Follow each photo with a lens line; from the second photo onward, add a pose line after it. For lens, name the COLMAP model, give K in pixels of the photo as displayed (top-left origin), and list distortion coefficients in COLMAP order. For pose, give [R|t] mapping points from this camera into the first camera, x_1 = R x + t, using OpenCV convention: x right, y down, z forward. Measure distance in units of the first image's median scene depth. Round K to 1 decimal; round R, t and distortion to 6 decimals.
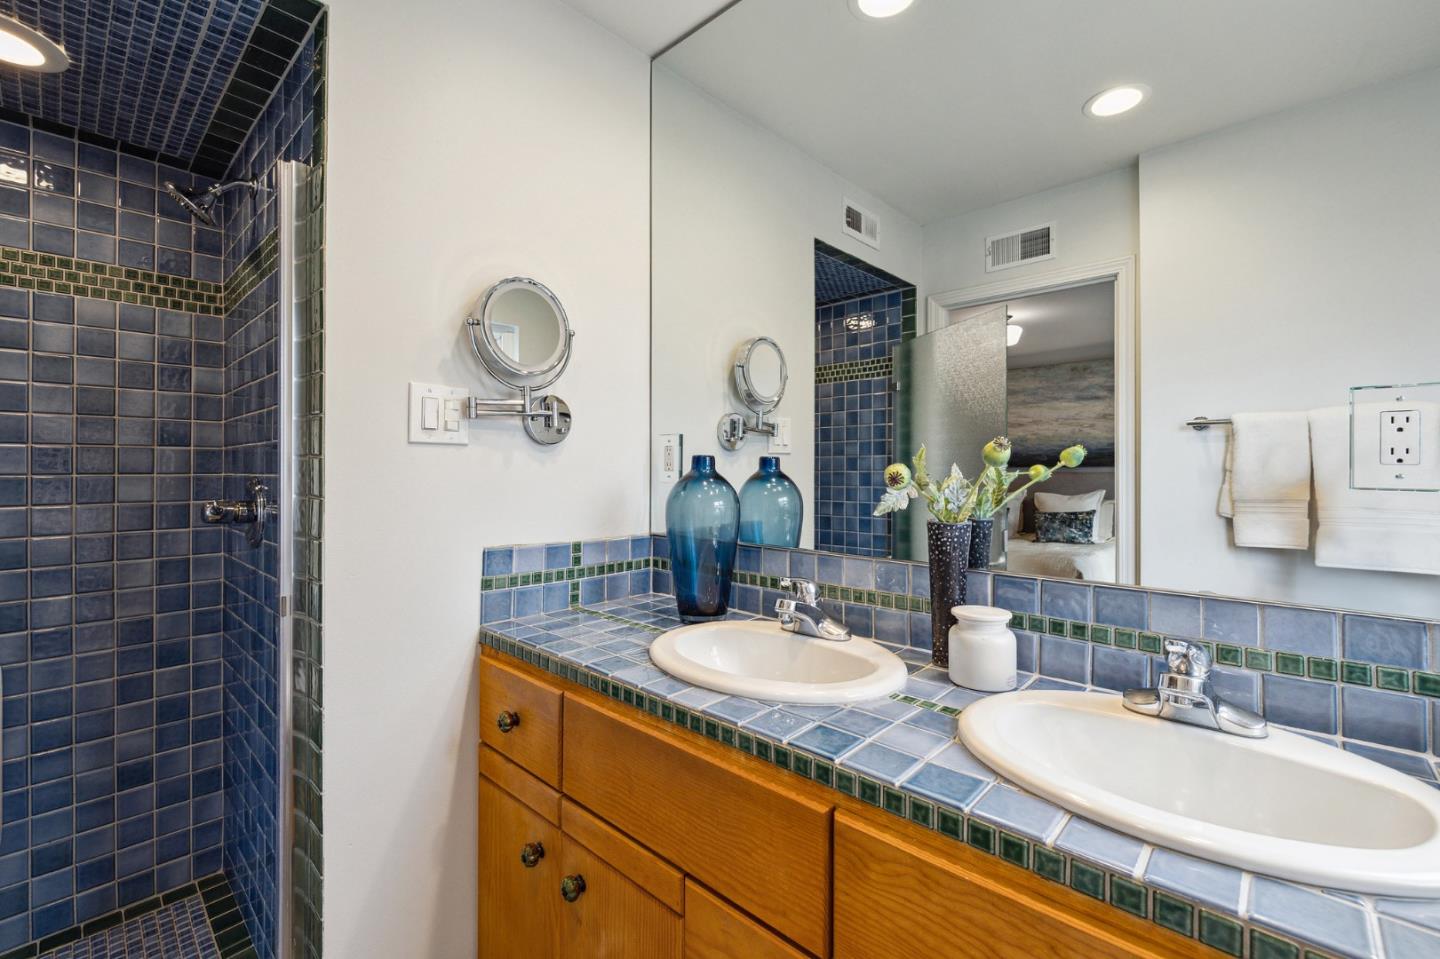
lens RADIAL K [[625.1, 0, 730.5], [0, 625.1, 462.5], [0, 0, 1]] dist [-0.001224, -0.000491]
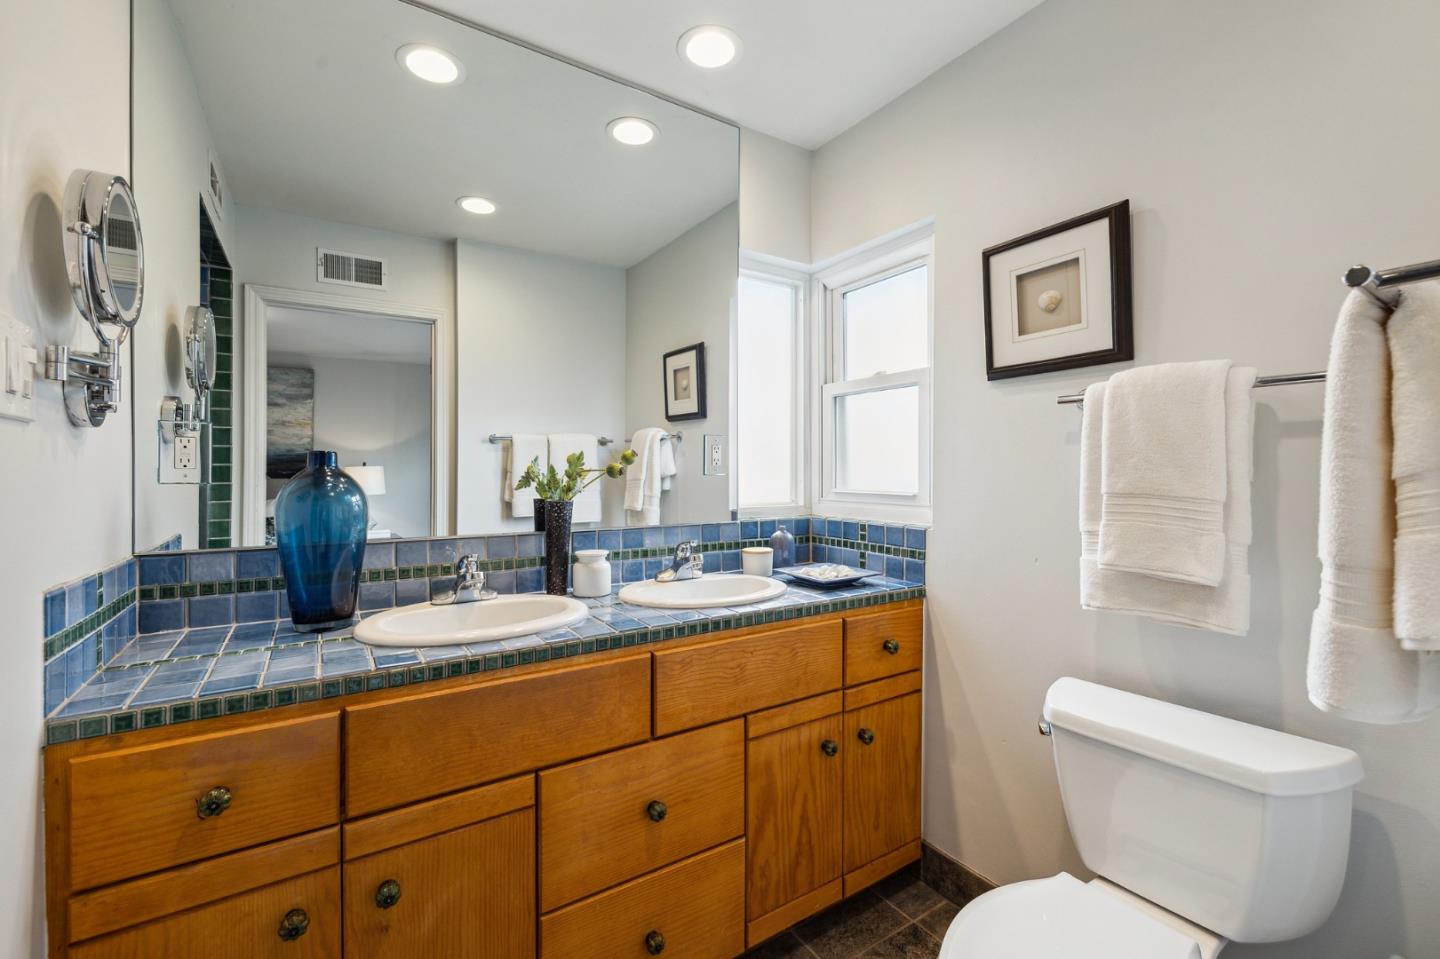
lens RADIAL K [[603.2, 0, 718.9], [0, 603.2, 475.0], [0, 0, 1]] dist [-0.000594, 0.000192]
pose [[0.240634, -0.007277, 0.970589, -0.811865], [-0.004924, 0.999950, 0.008718, 0.012998], [-0.970603, -0.006877, 0.240587, 0.214657]]
